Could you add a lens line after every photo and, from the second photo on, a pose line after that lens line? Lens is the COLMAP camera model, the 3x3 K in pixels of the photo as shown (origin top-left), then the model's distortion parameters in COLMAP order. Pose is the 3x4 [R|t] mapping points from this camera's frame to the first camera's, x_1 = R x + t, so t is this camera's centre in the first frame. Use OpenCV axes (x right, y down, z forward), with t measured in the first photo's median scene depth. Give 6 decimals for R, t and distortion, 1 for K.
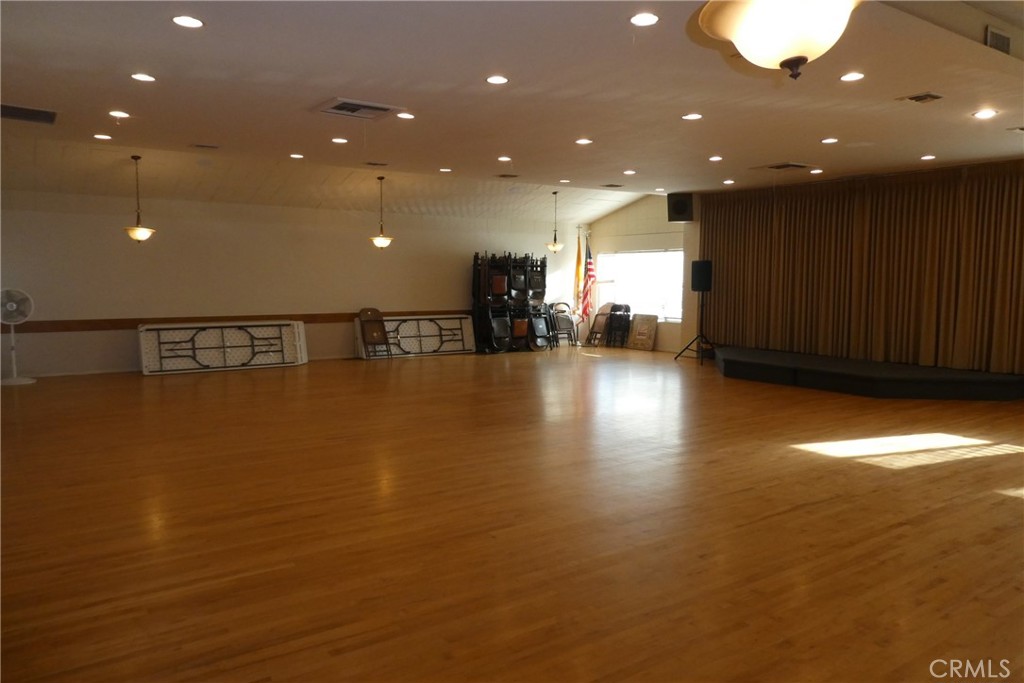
lens RADIAL K [[746.4, 0, 506.0], [0, 746.4, 339.5], [0, 0, 1]] dist [-0.004815, -0.008186]
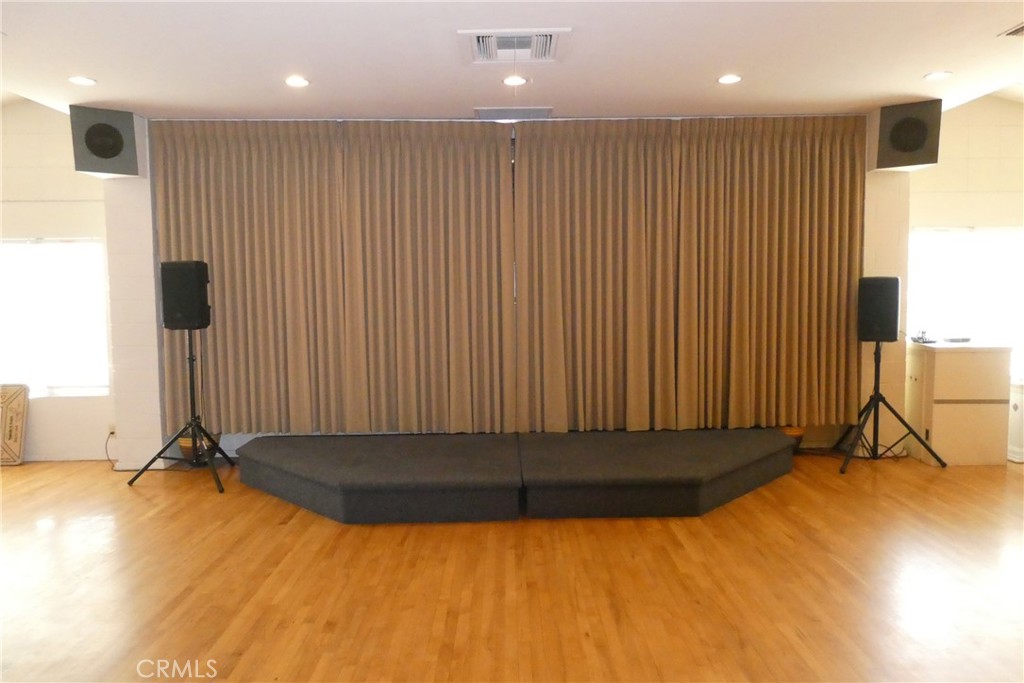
lens RADIAL K [[749.7, 0, 512.0], [0, 749.7, 341.5], [0, 0, 1]] dist [0.001386, -0.004730]
pose [[0.554481, -0.071270, 0.829139, -0.009091], [0.085742, 0.995916, 0.028266, -0.051948], [-0.827767, 0.055419, 0.558328, 0.571344]]
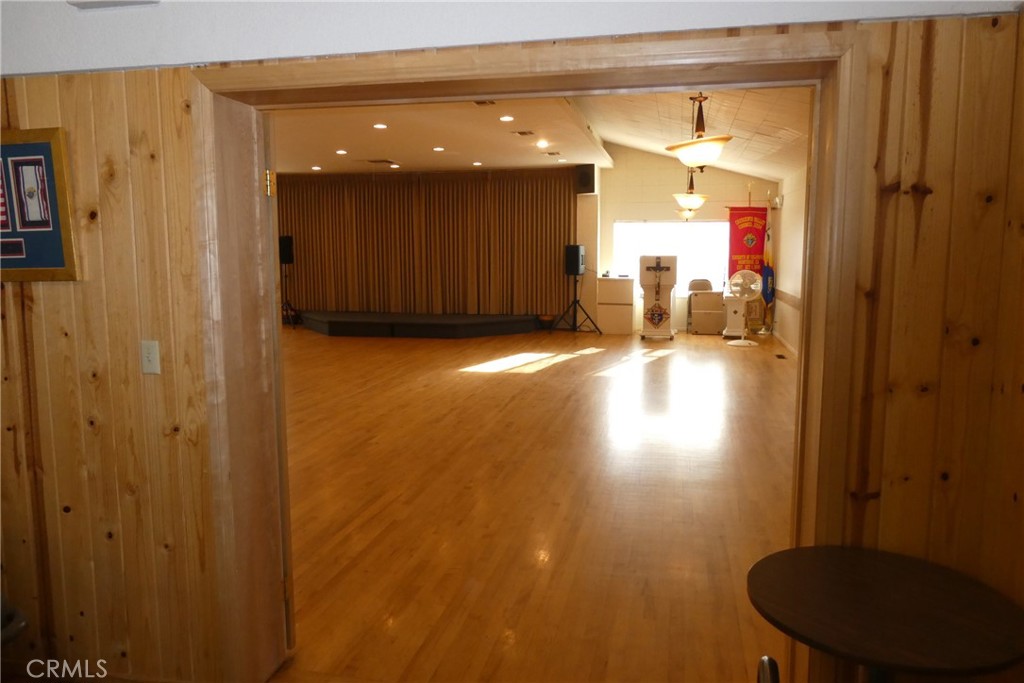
lens RADIAL K [[744.9, 0, 524.1], [0, 744.9, 344.2], [0, 0, 1]] dist [-0.001145, -0.002000]
pose [[0.729259, -0.090307, 0.678252, -0.238698], [0.062155, 0.995897, 0.065771, 0.004163], [-0.681409, -0.005808, 0.731880, -0.057960]]
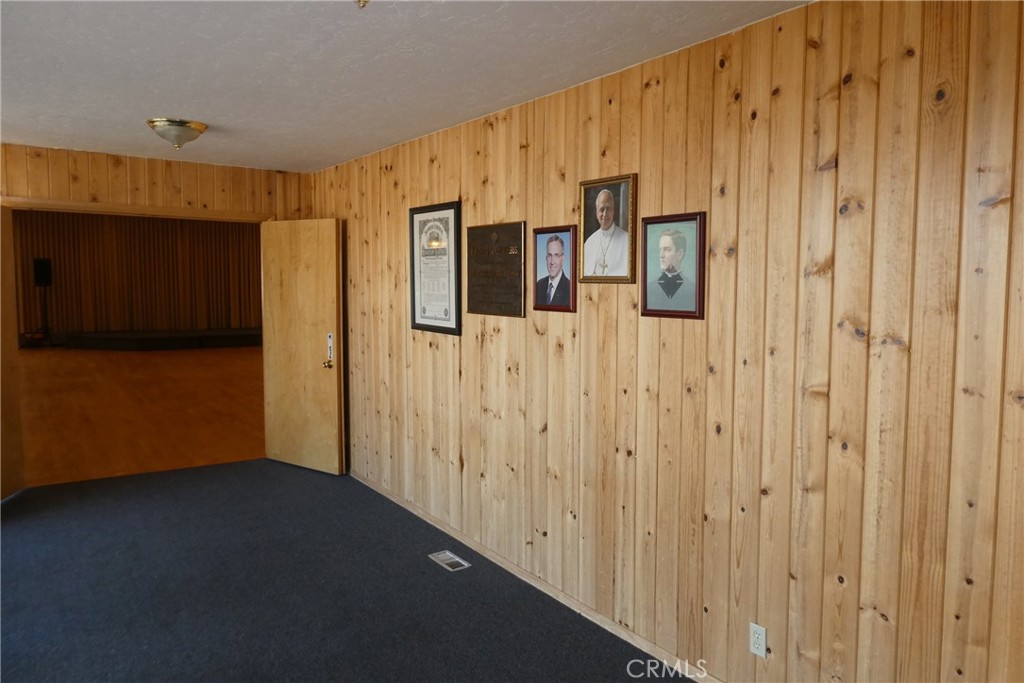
lens RADIAL K [[744.9, 0, 524.1], [0, 744.9, 344.2], [0, 0, 1]] dist [-0.001145, -0.002000]
pose [[0.015427, -0.087427, 0.996051, -0.844956], [0.073583, 0.993568, 0.086069, -0.019391], [-0.997170, 0.071965, 0.021761, 0.253095]]
